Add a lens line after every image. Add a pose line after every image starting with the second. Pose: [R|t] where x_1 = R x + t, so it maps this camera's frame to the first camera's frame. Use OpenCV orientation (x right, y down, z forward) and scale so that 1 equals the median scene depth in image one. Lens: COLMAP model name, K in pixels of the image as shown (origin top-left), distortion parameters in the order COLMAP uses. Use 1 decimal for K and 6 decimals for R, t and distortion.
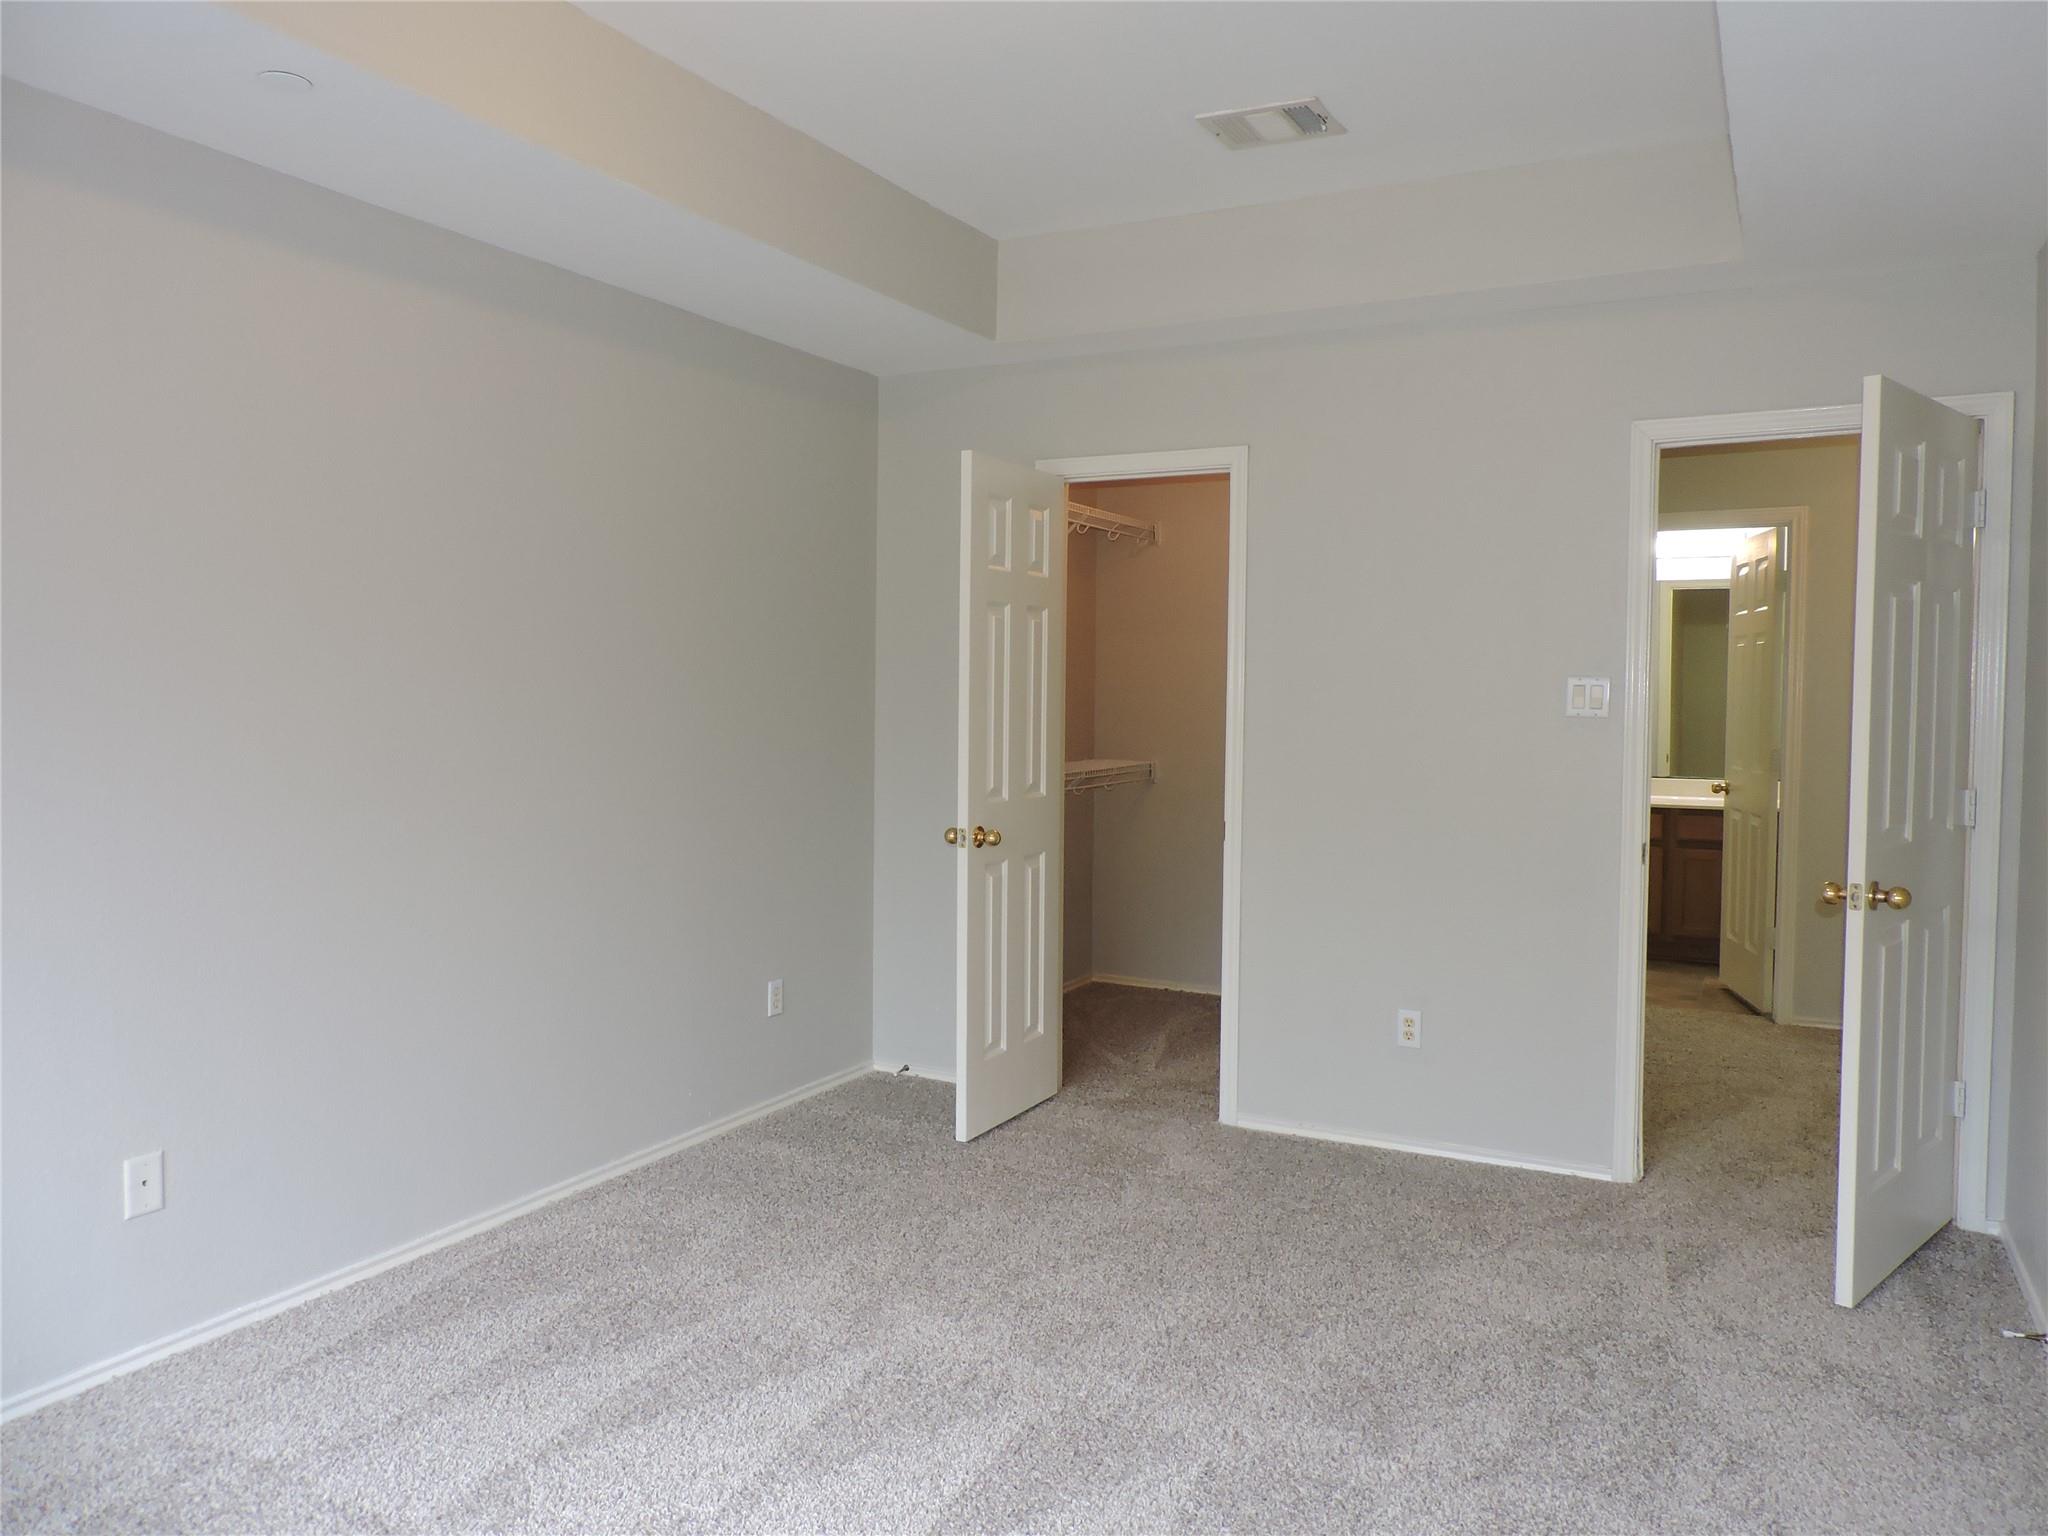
lens RADIAL K [[1443.5, 0, 1047.6], [0, 1443.5, 759.2], [0, 0, 1]] dist [-0.030958, 0.018311]
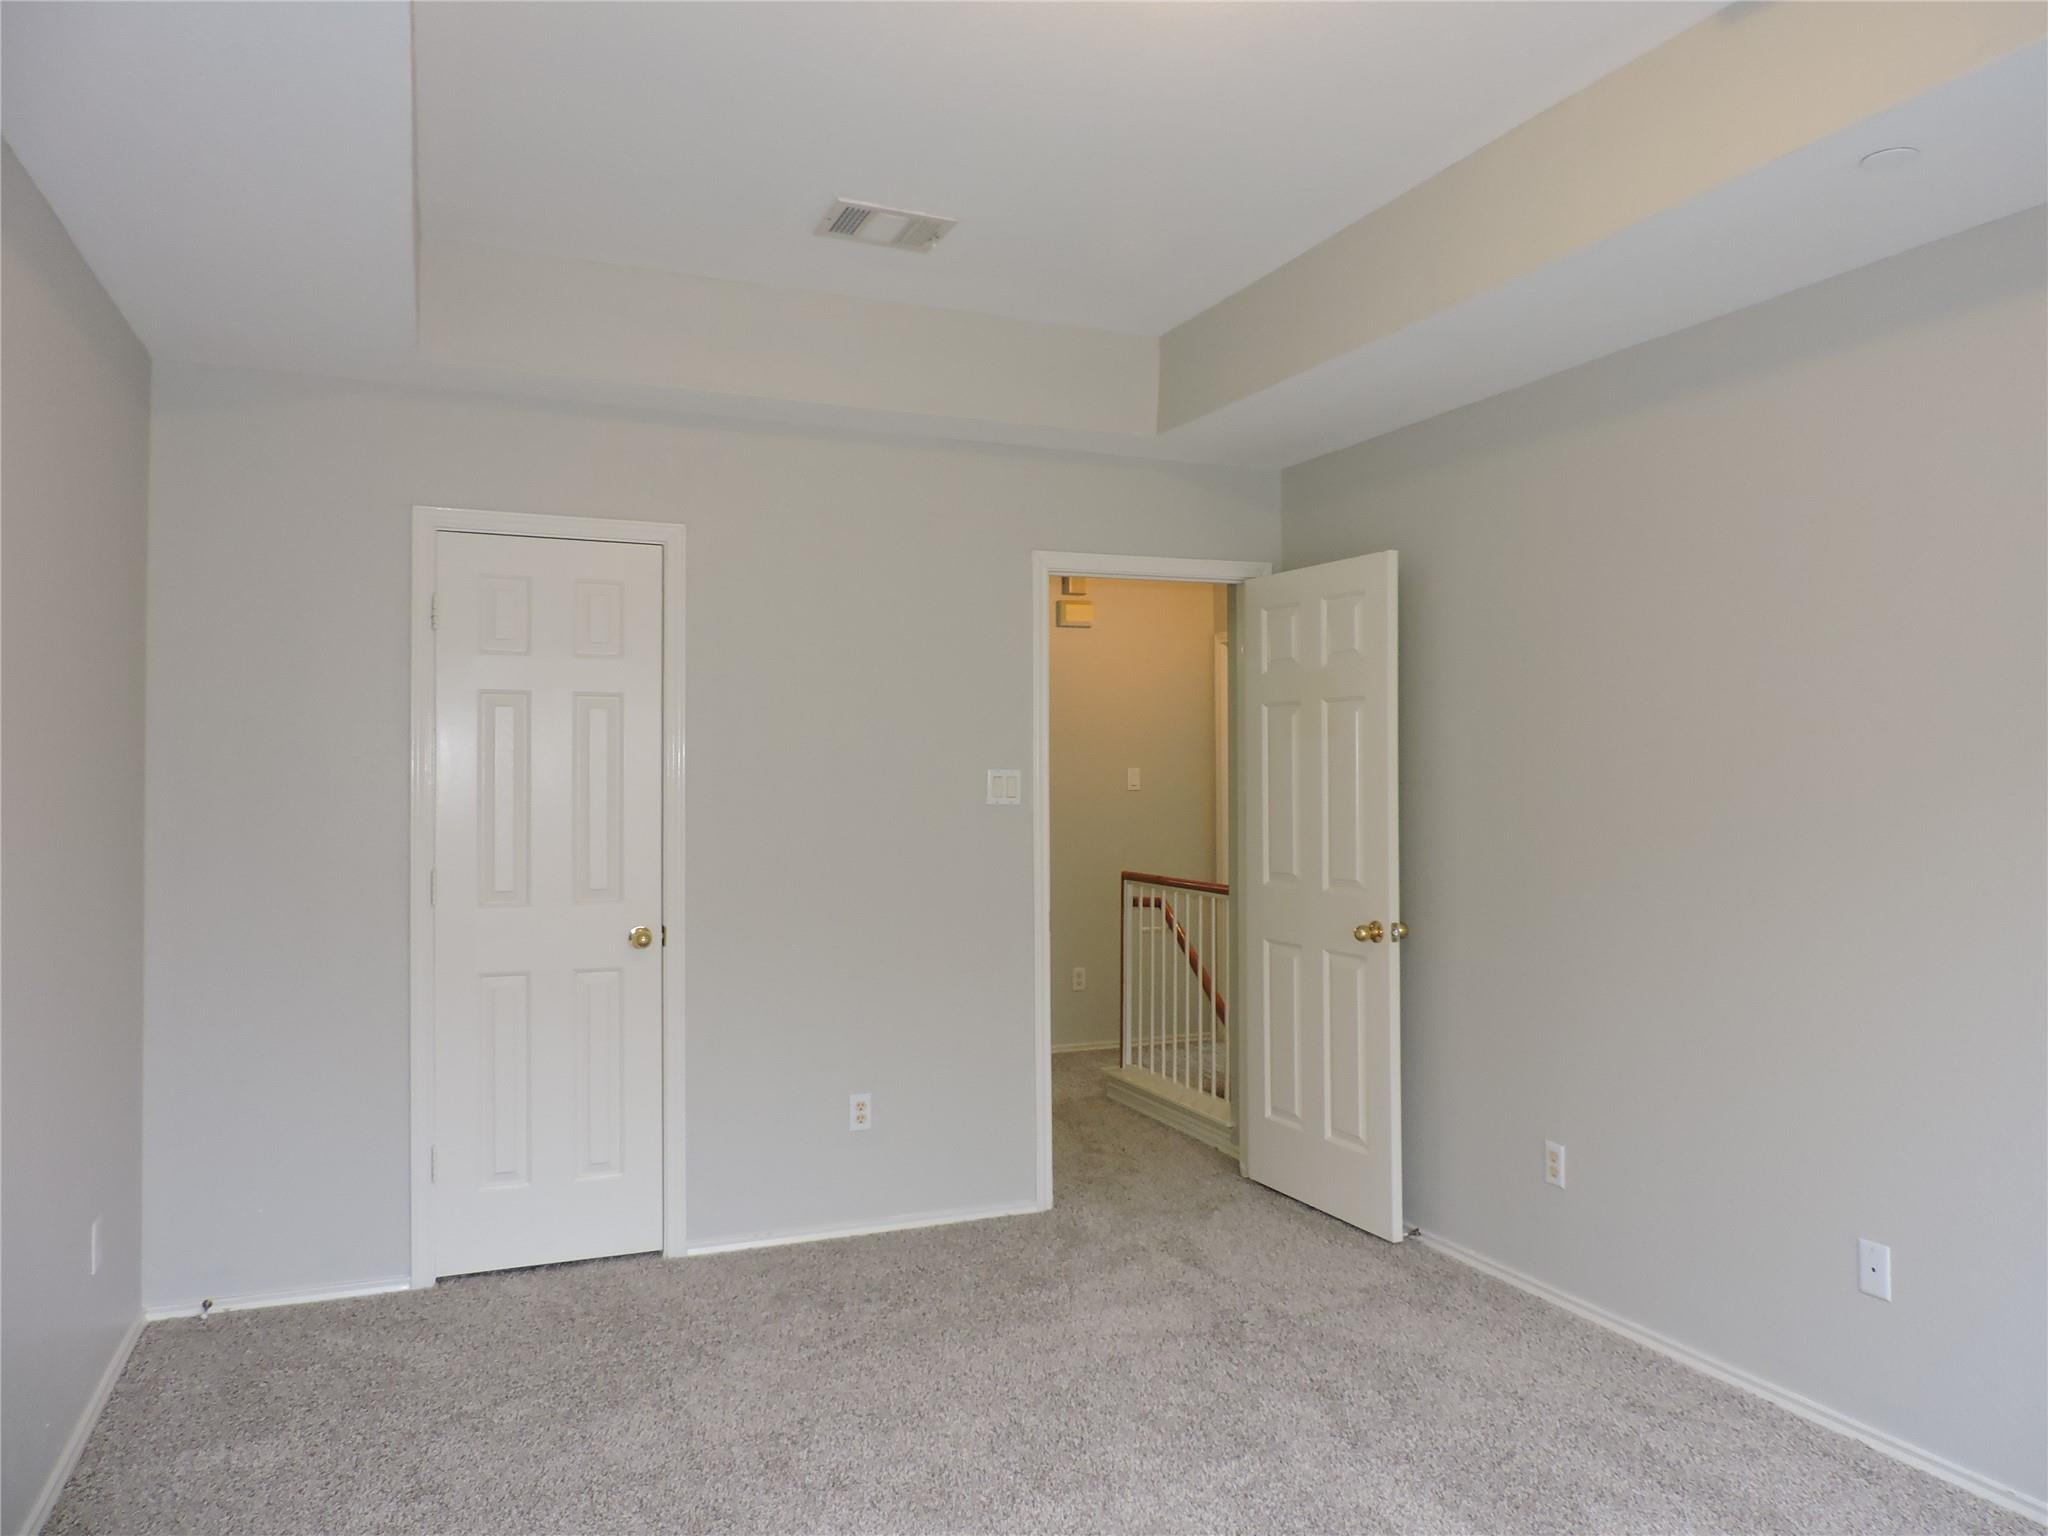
lens RADIAL K [[1443.5, 0, 1047.6], [0, 1443.5, 759.2], [0, 0, 1]] dist [-0.030958, 0.018311]
pose [[0.630949, 0.002336, 0.775821, -0.496146], [0.036053, 0.998827, -0.032328, -0.027572], [-0.774986, 0.048368, 0.630124, 0.259468]]
